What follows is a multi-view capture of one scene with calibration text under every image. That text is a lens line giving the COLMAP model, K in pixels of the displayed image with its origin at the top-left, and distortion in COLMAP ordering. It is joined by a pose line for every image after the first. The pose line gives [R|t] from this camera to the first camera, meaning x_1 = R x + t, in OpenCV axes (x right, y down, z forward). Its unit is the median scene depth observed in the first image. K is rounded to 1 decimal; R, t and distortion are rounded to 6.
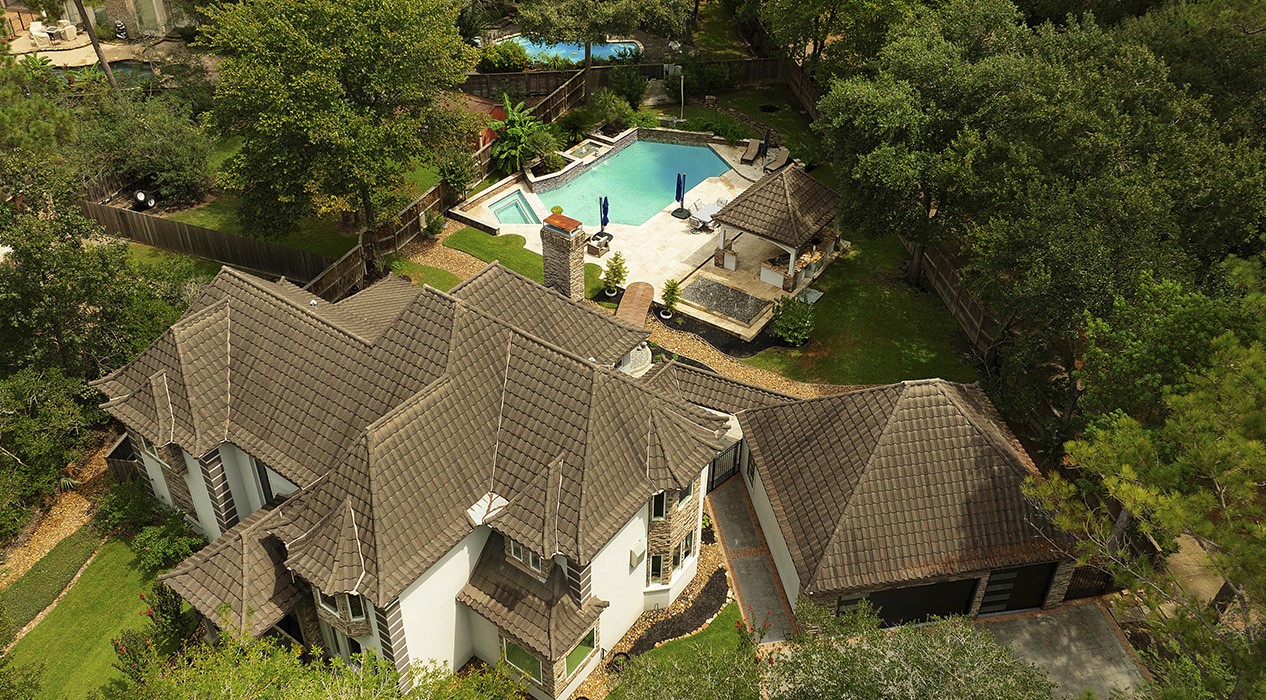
lens RADIAL K [[972.6, 0, 631.9], [0, 972.6, 341.1], [0, 0, 1]] dist [-0.044911, -0.000979]
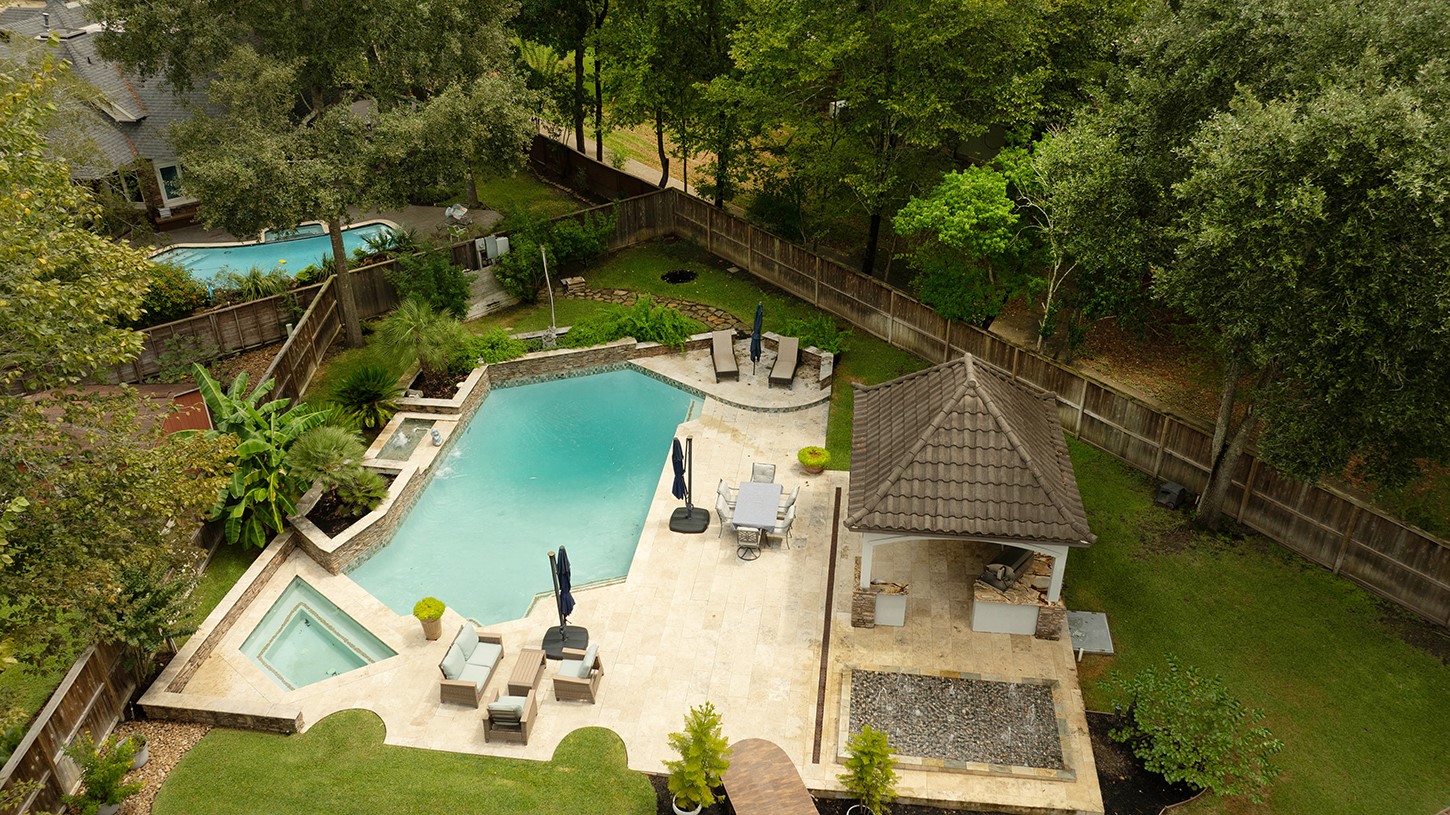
lens RADIAL K [[1090.0, 0, 723.7], [0, 1090.0, 403.6], [0, 0, 1]] dist [-0.030453, 0.000109]
pose [[0.896514, -0.257520, 0.360482, -0.100507], [0.303303, 0.949879, -0.075739, -0.134975], [-0.322910, 0.177236, 0.929686, 0.493893]]
